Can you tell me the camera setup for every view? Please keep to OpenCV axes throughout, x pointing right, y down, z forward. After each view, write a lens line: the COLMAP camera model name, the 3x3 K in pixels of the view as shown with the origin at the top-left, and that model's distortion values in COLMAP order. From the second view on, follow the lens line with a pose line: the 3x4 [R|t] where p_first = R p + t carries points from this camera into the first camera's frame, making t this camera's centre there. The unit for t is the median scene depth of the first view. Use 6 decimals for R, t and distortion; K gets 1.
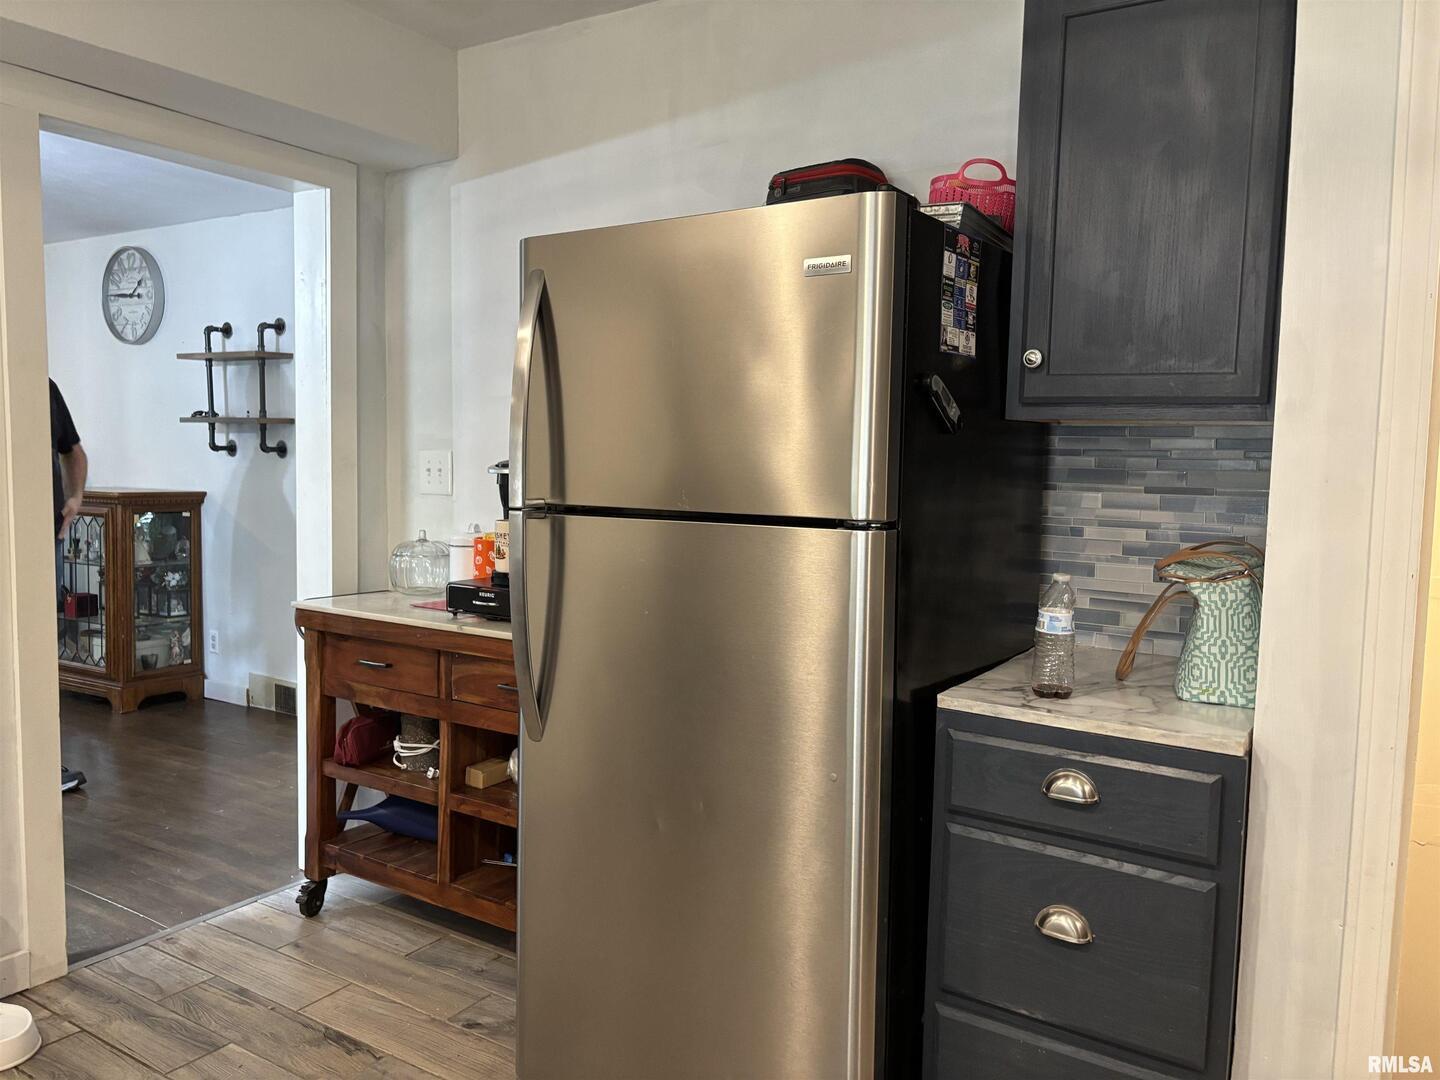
lens RADIAL K [[1059.7, 0, 720.0], [0, 1059.7, 540.0], [0, 0, 1]] dist [0.081141, -0.109380]
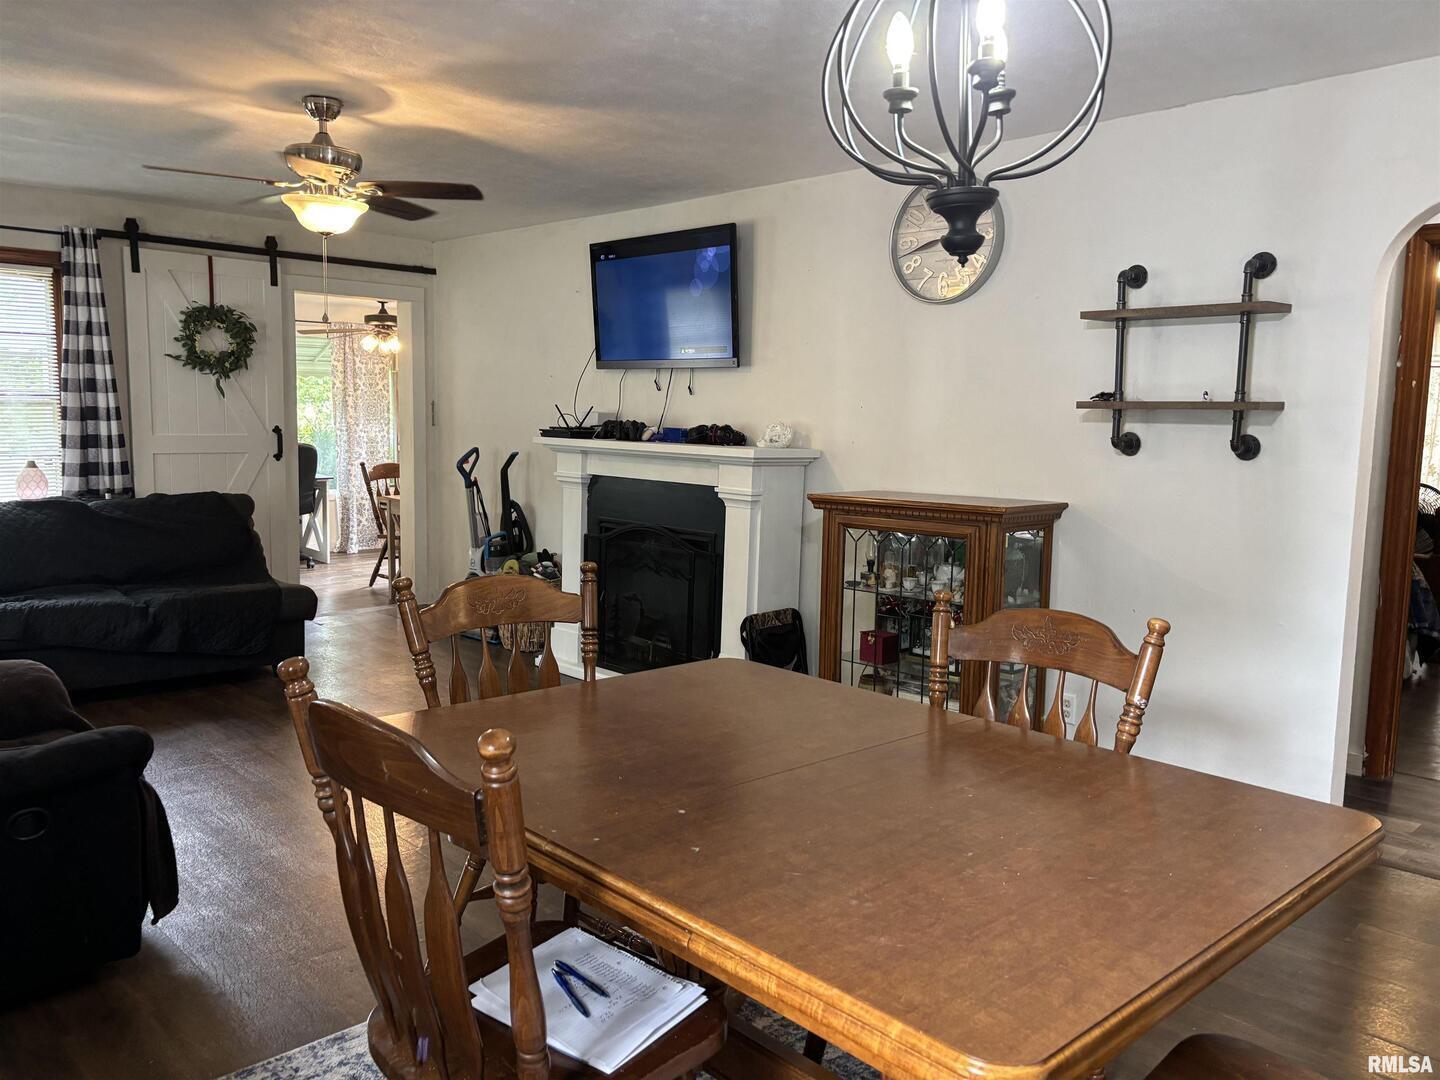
lens RADIAL K [[1059.7, 0, 720.0], [0, 1059.7, 540.0], [0, 0, 1]] dist [0.081141, -0.109380]
pose [[0.959568, 0.034177, -0.279394, -0.528017], [-0.028343, 0.999288, 0.024896, -0.033173], [0.280046, -0.015971, 0.959854, 0.249471]]
